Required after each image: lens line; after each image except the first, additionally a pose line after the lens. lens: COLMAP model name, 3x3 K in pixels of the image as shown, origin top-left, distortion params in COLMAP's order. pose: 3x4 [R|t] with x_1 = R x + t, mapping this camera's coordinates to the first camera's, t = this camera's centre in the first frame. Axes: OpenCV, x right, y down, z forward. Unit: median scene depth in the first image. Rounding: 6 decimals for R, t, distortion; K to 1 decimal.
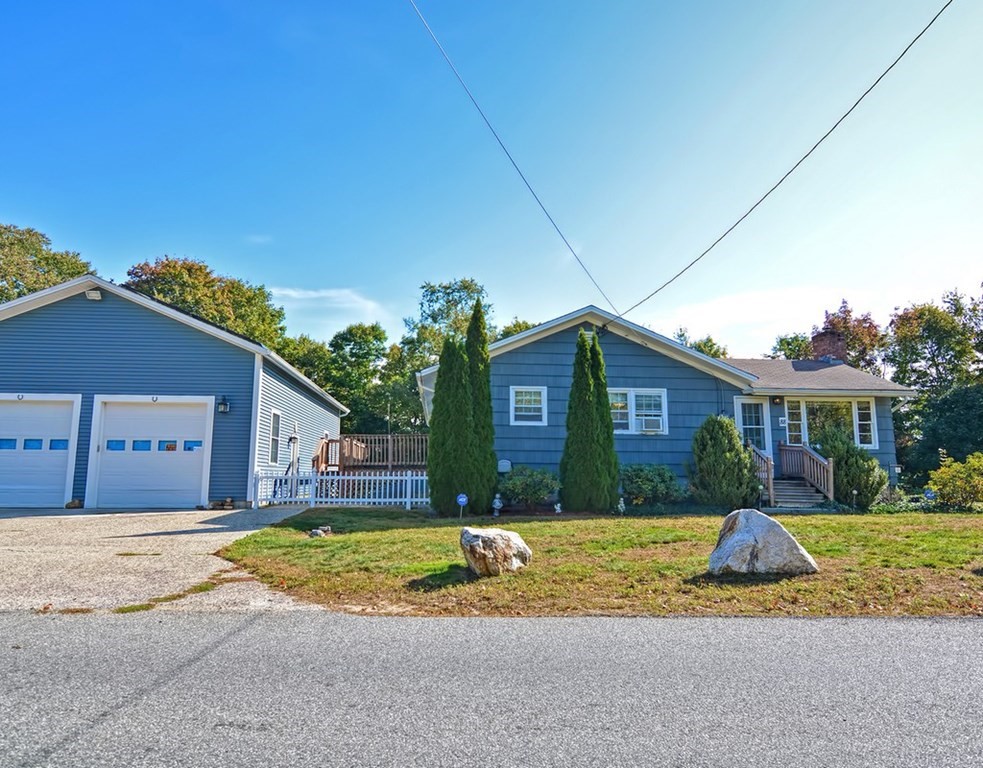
lens RADIAL K [[610.8, 0, 489.2], [0, 610.8, 387.7], [0, 0, 1]] dist [-0.004175, -0.011282]
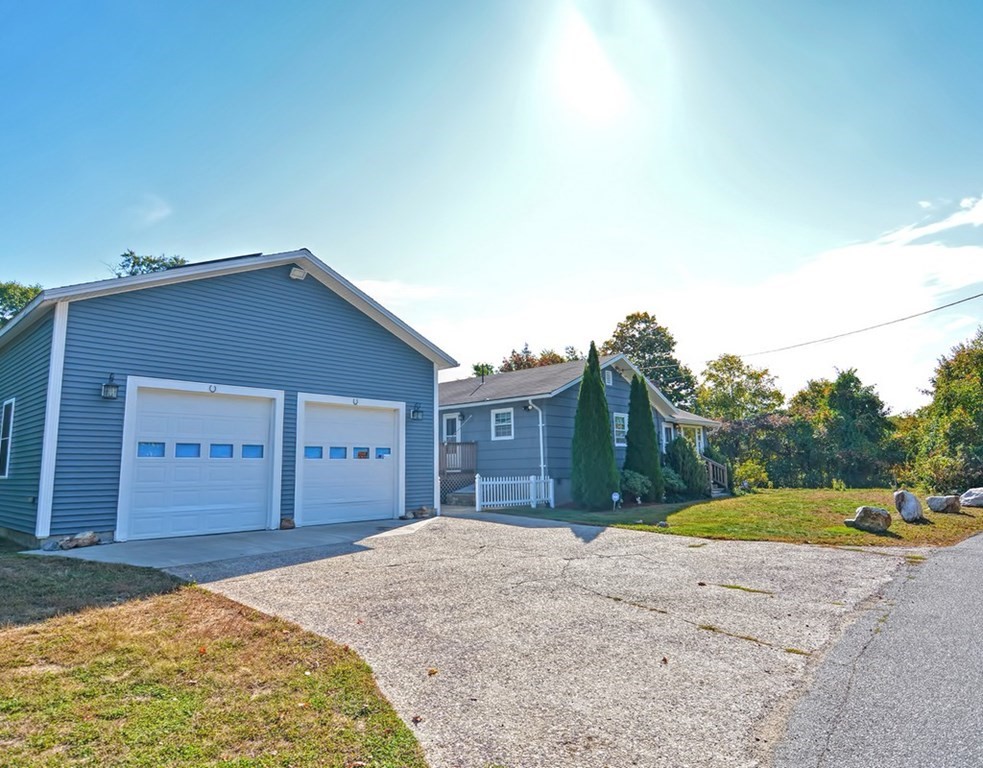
lens RADIAL K [[584.3, 0, 487.6], [0, 584.3, 377.1], [0, 0, 1]] dist [0.000522, -0.016072]
pose [[0.736678, 0.093905, 0.669692, -0.968065], [-0.082215, 0.995403, -0.049138, 0.008504], [-0.671227, -0.018859, 0.741012, 0.215834]]
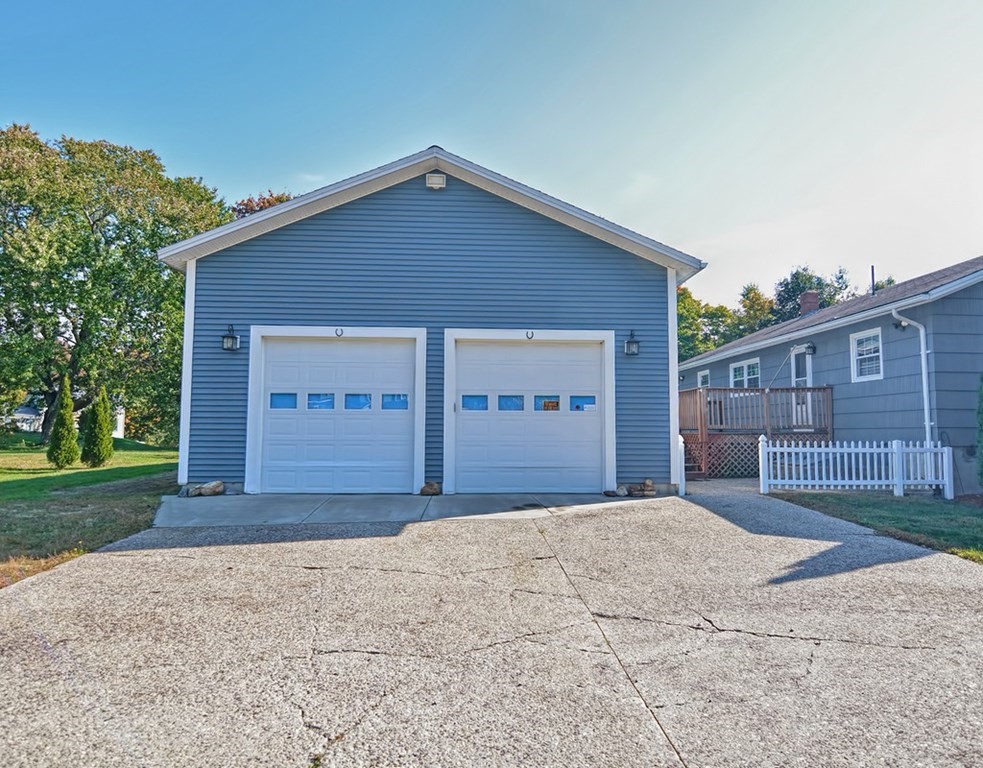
lens RADIAL K [[610.8, 0, 496.3], [0, 610.8, 377.8], [0, 0, 1]] dist [-0.004175, -0.011282]
pose [[0.999546, 0.000259, -0.030122, -0.552233], [0.001631, 0.998031, 0.062694, 0.022982], [0.030079, -0.062715, 0.997578, 0.307743]]
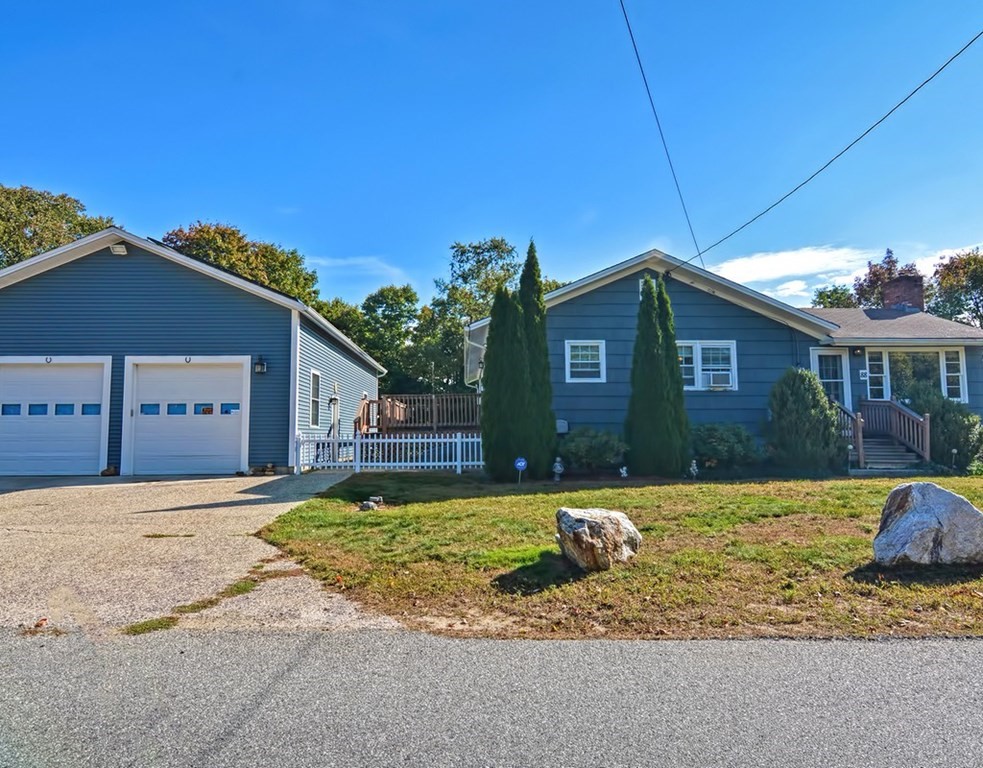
lens RADIAL K [[584.3, 0, 492.0], [0, 584.3, 385.8], [0, 0, 1]] dist [0.000522, -0.016072]
pose [[0.999248, -0.013530, -0.036350, -0.046489], [0.015800, 0.997894, 0.062907, 0.009123], [0.035422, -0.063434, 0.997357, 0.112503]]
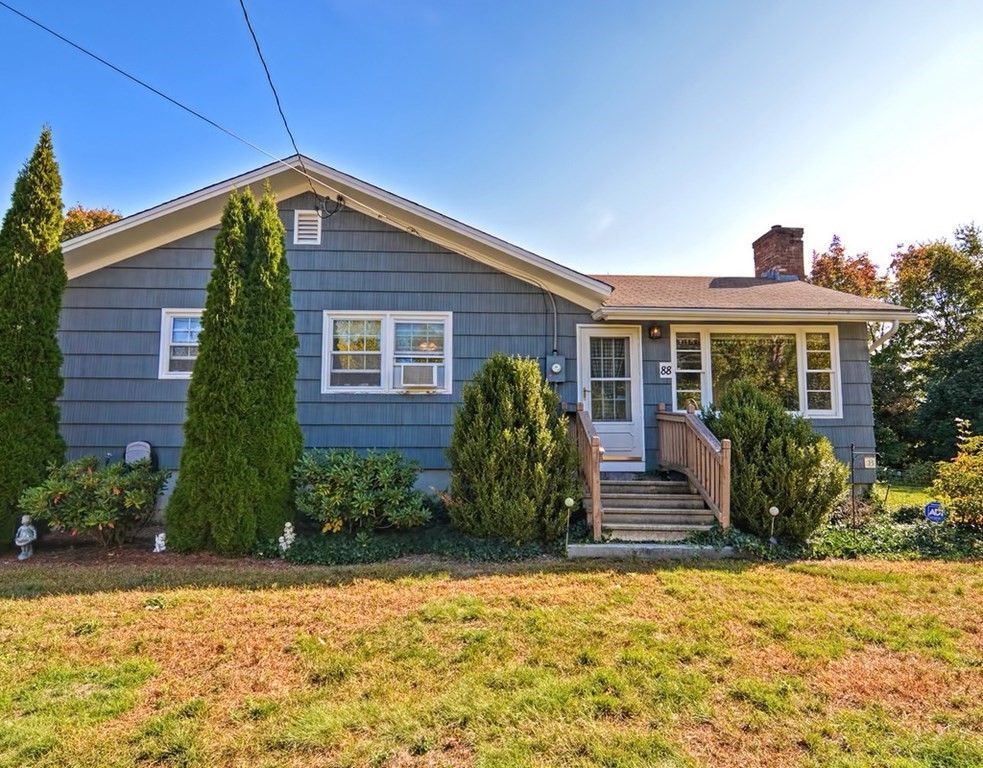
lens RADIAL K [[584.3, 0, 483.4], [0, 584.3, 386.7], [0, 0, 1]] dist [0.000522, -0.016072]
pose [[0.999392, -0.006385, -0.034272, 0.351670], [0.008177, 0.998592, 0.052416, 0.044220], [0.033889, -0.052665, 0.998037, 0.489119]]
